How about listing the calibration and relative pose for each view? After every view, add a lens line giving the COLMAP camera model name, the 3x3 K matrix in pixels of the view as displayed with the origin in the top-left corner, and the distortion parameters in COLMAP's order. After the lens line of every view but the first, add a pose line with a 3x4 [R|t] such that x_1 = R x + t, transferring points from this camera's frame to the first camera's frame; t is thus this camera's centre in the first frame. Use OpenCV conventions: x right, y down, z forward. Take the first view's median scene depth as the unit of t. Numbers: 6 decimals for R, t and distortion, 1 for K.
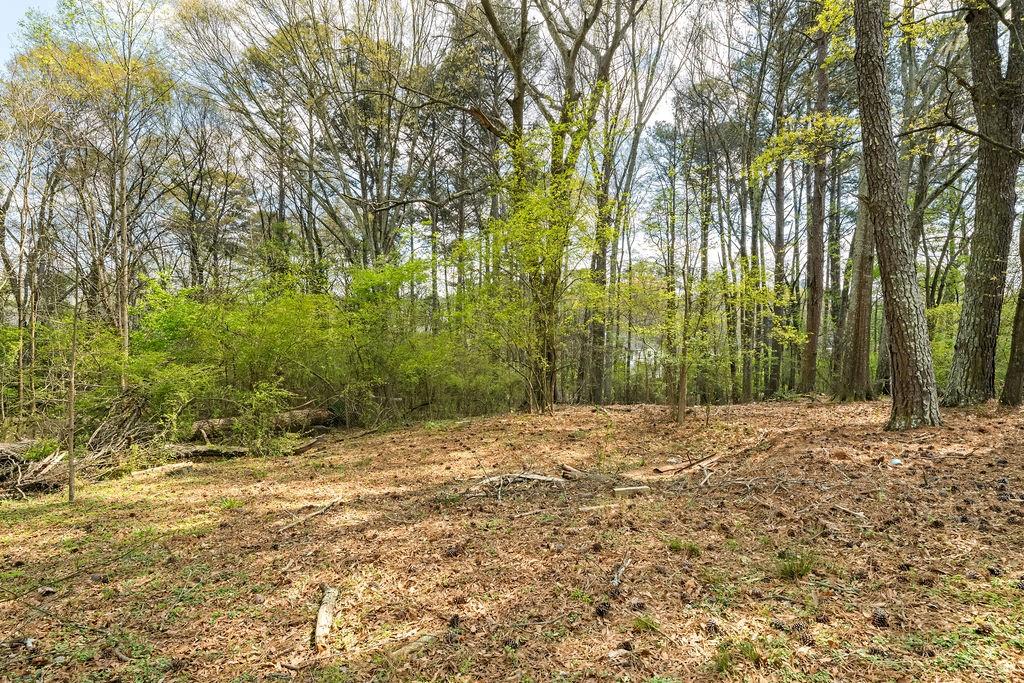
lens RADIAL K [[533.7, 0, 516.1], [0, 533.7, 323.5], [0, 0, 1]] dist [0.008344, 0.000608]
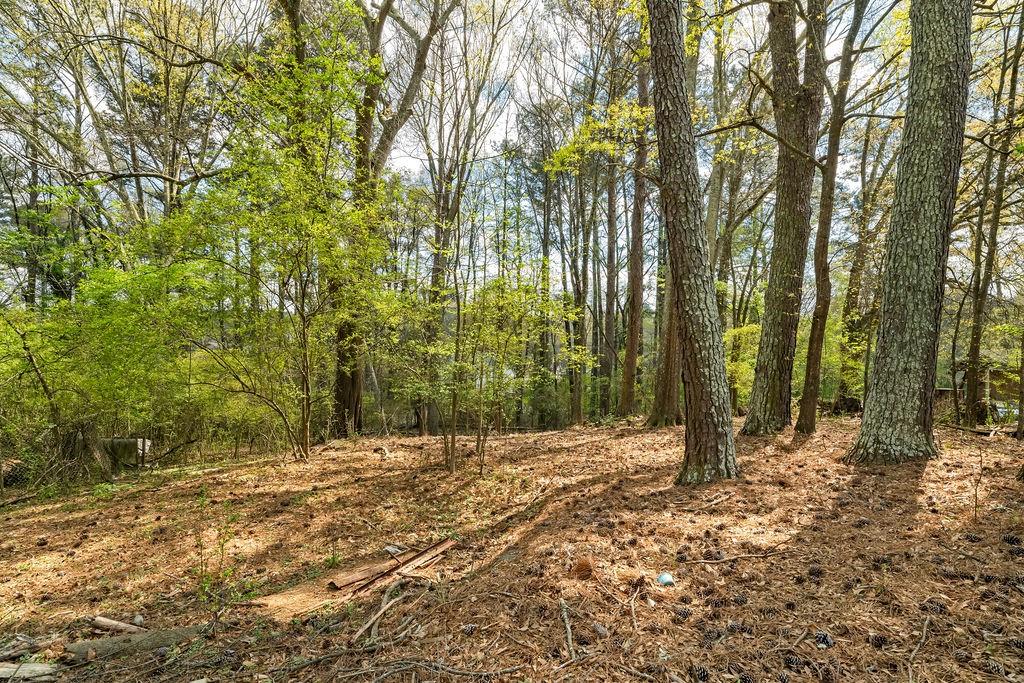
lens RADIAL K [[533.7, 0, 511.5], [0, 533.7, 342.6], [0, 0, 1]] dist [0.008344, 0.000608]
pose [[0.967673, 0.006679, 0.252120, 0.131300], [-0.006808, 0.999977, -0.000361, 0.000265], [-0.252116, -0.001367, 0.967696, 0.157889]]
